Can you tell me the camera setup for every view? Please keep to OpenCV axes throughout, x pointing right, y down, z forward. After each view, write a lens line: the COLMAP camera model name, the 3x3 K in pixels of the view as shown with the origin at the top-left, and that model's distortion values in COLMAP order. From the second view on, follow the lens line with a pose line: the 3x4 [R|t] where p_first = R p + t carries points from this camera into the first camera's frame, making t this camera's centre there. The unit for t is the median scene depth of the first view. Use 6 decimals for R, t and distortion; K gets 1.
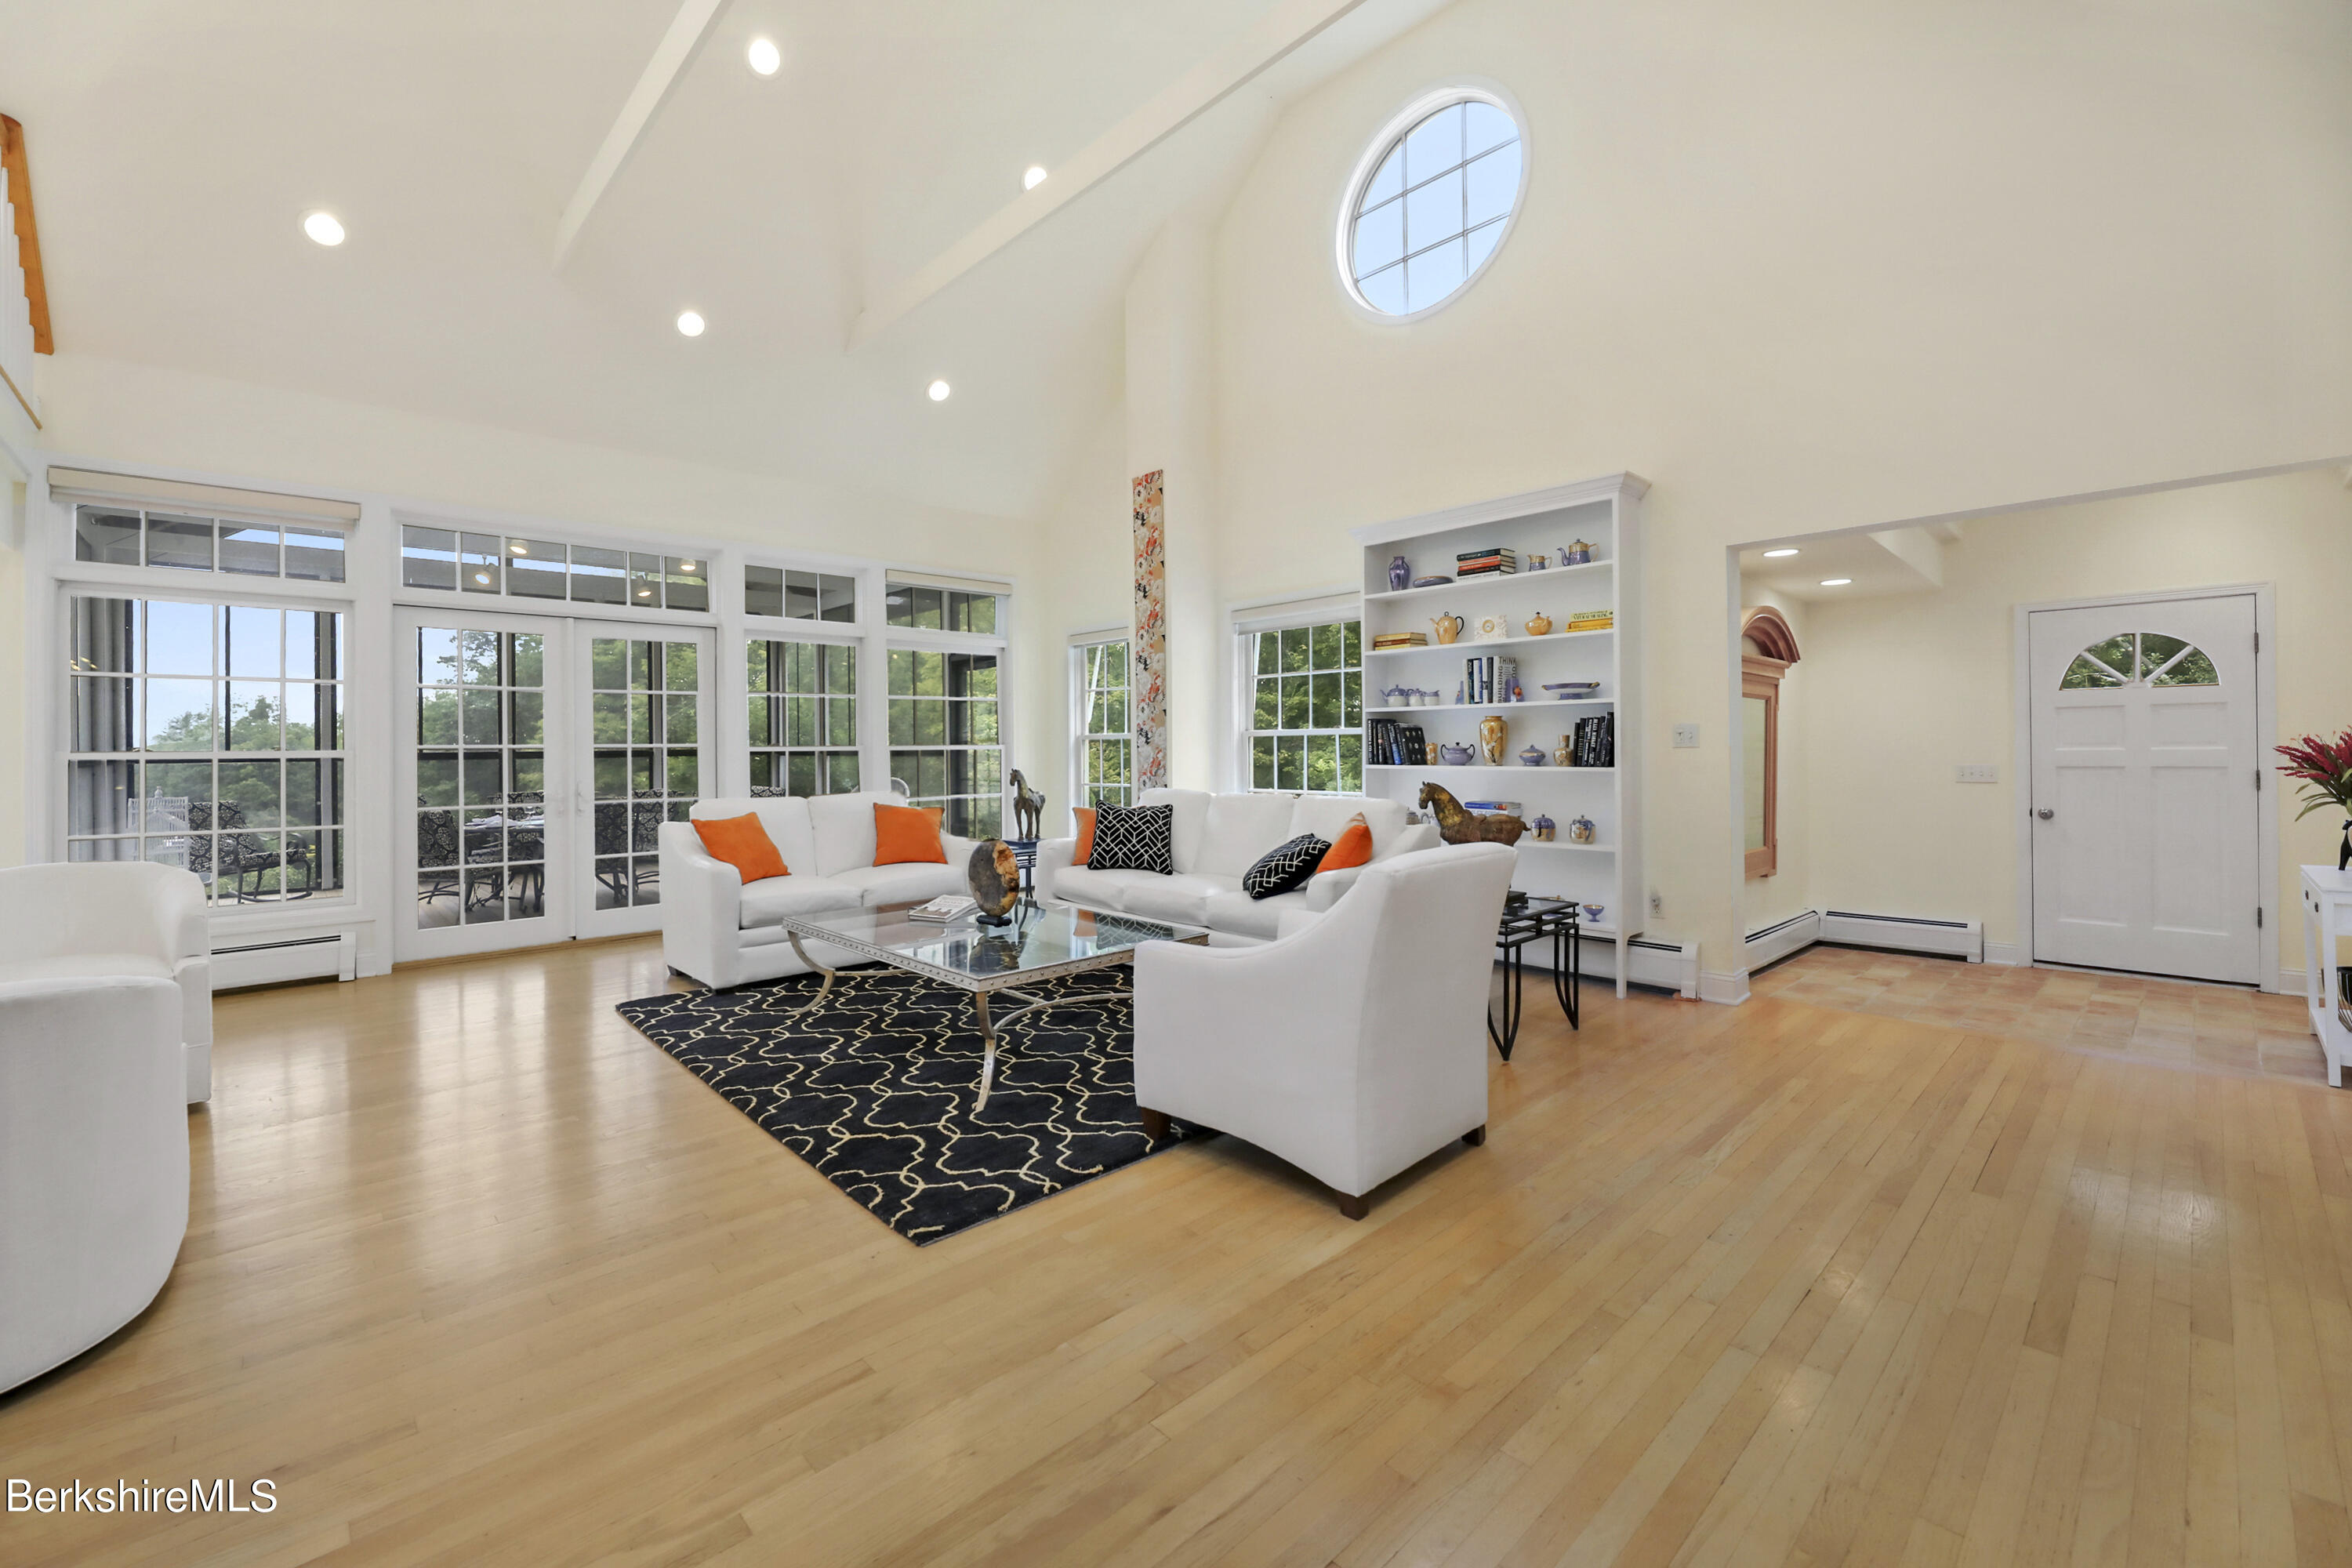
lens RADIAL K [[950.1, 0, 1159.8], [0, 950.1, 735.1], [0, 0, 1]] dist [-0.001380, 0.000029]
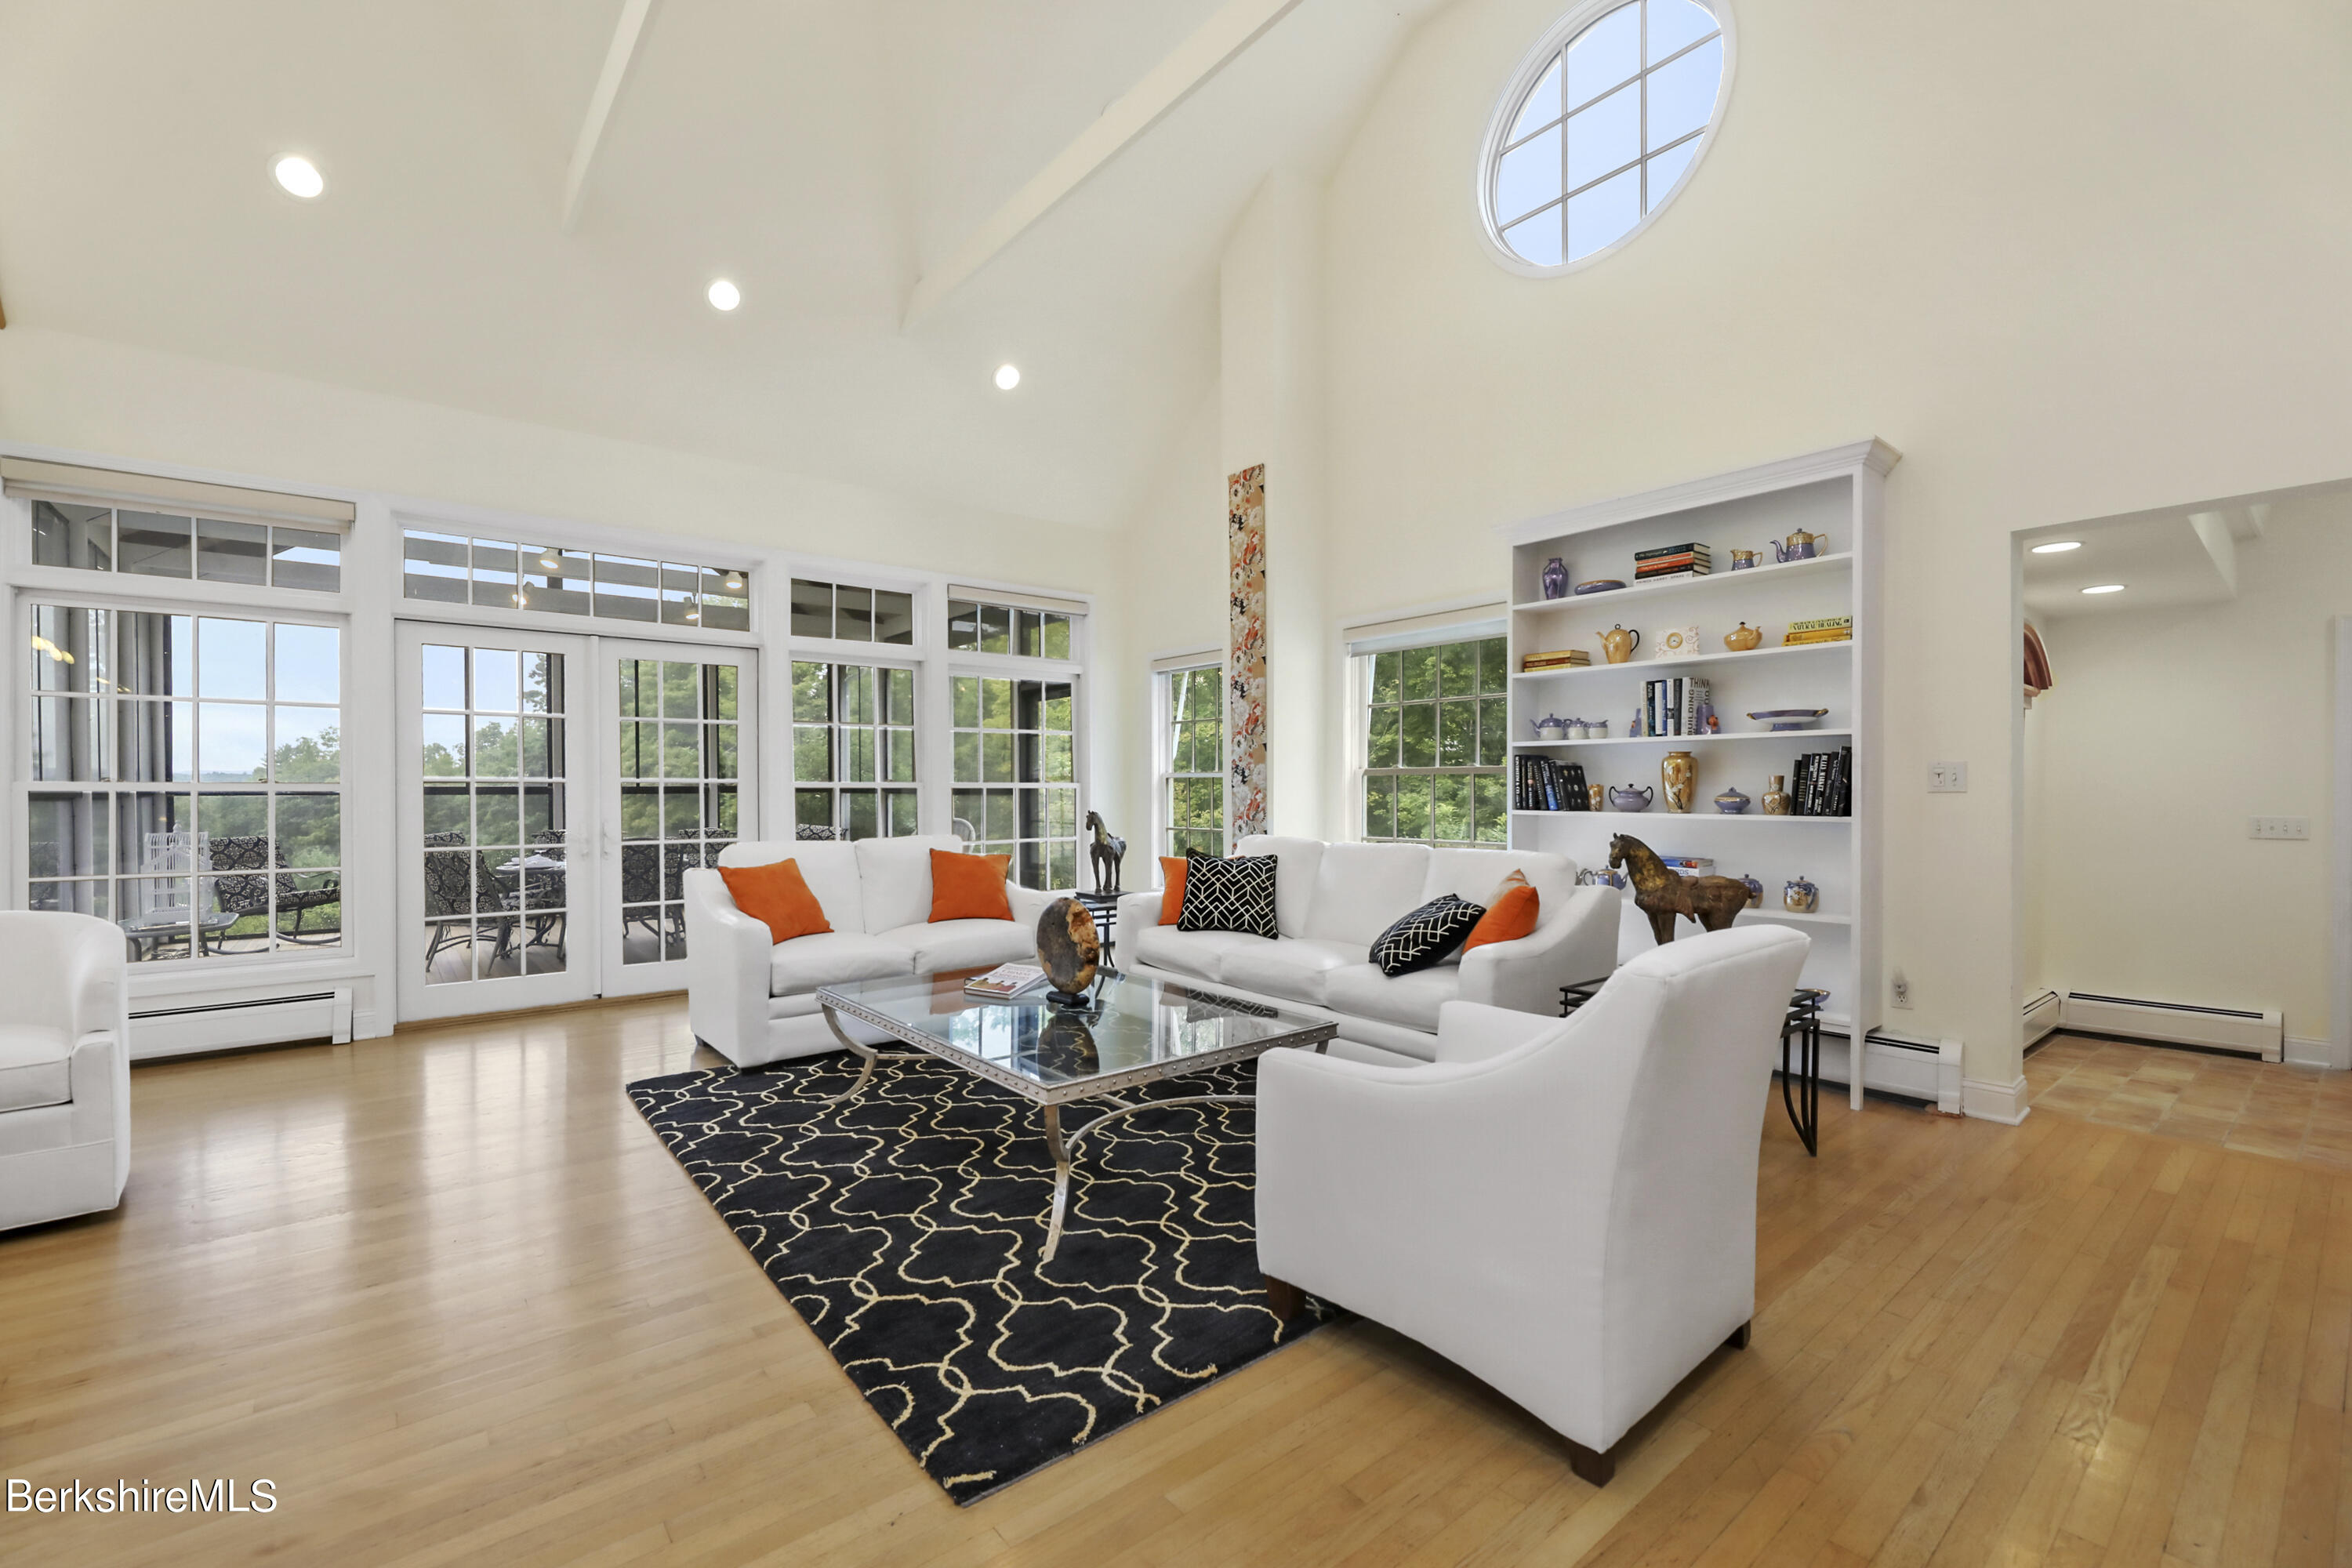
lens RADIAL K [[1003.8, 0, 1183.8], [0, 1003.8, 800.1], [0, 0, 1]] dist [0.000063, 0.000110]
pose [[0.998336, 0.008850, -0.056984, -0.021009], [-0.007410, 0.999649, 0.025421, 0.002521], [0.057189, -0.024957, 0.998051, 0.114816]]
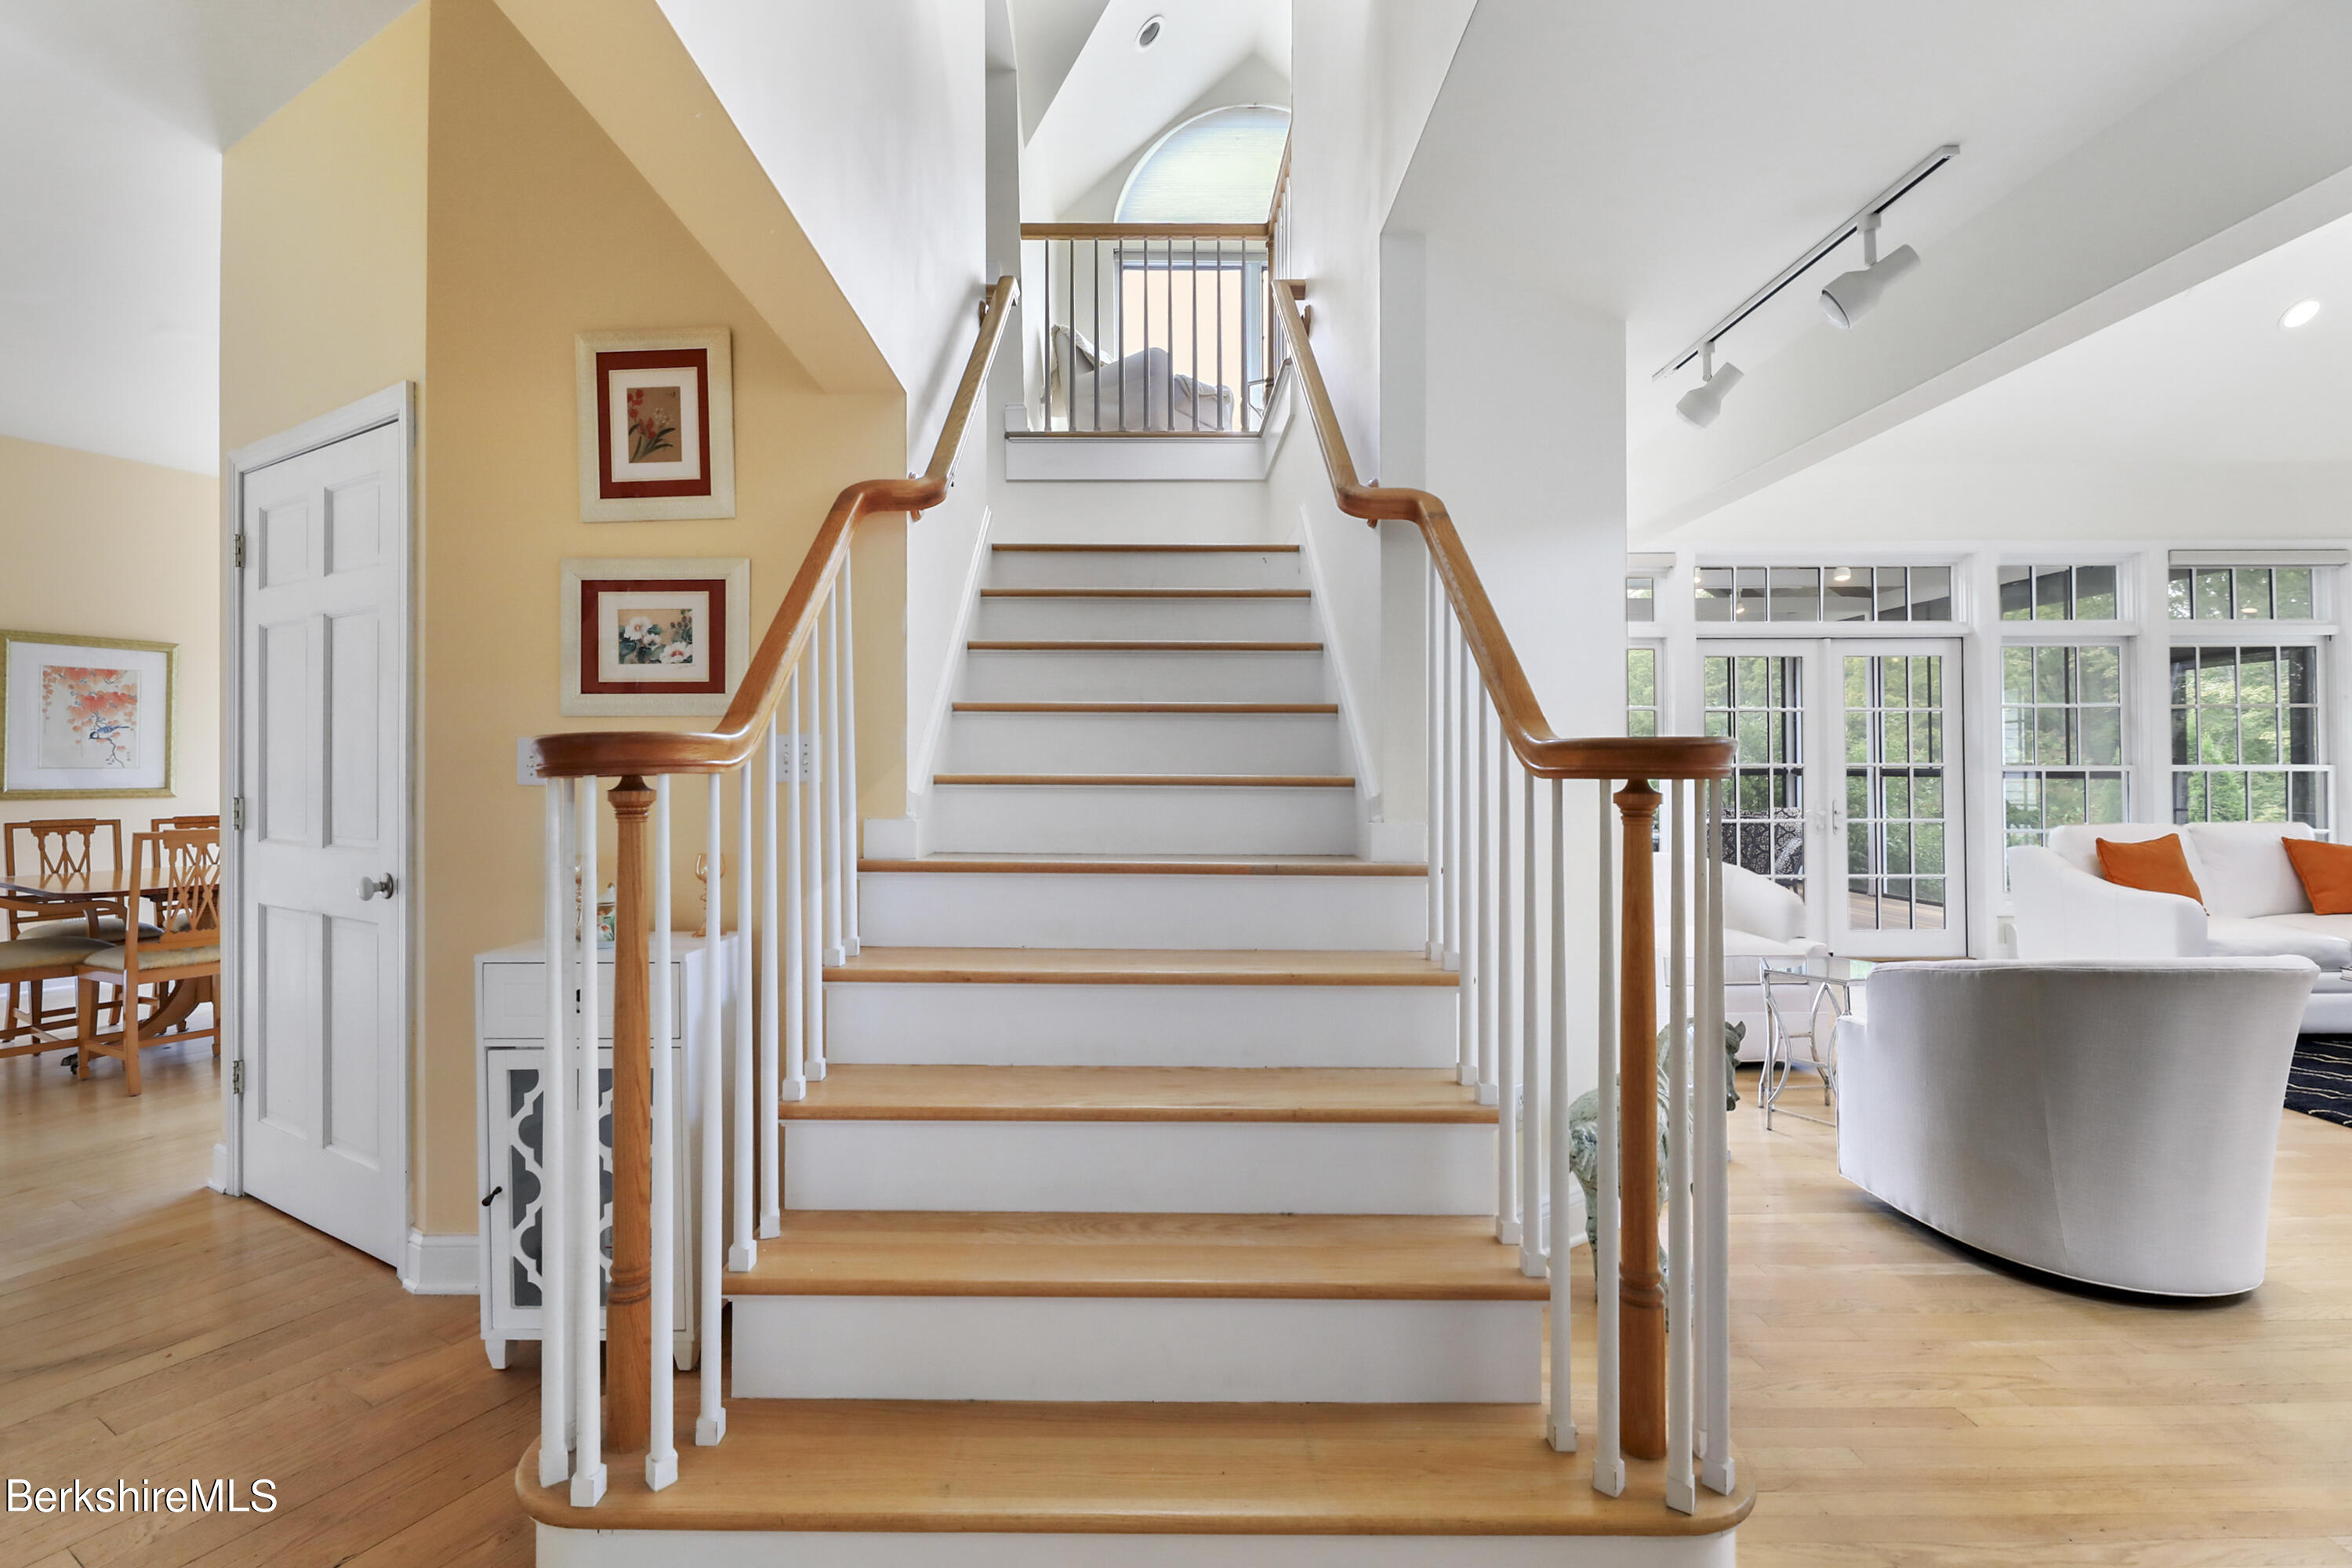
lens RADIAL K [[1037.7, 0, 1168.3], [0, 1037.7, 771.1], [0, 0, 1]] dist [-0.001815, -0.000130]
pose [[0.740647, 0.004756, -0.671878, -0.491195], [0.006809, 0.999870, 0.014584, -0.003713], [0.671860, -0.015376, 0.740518, -0.363550]]
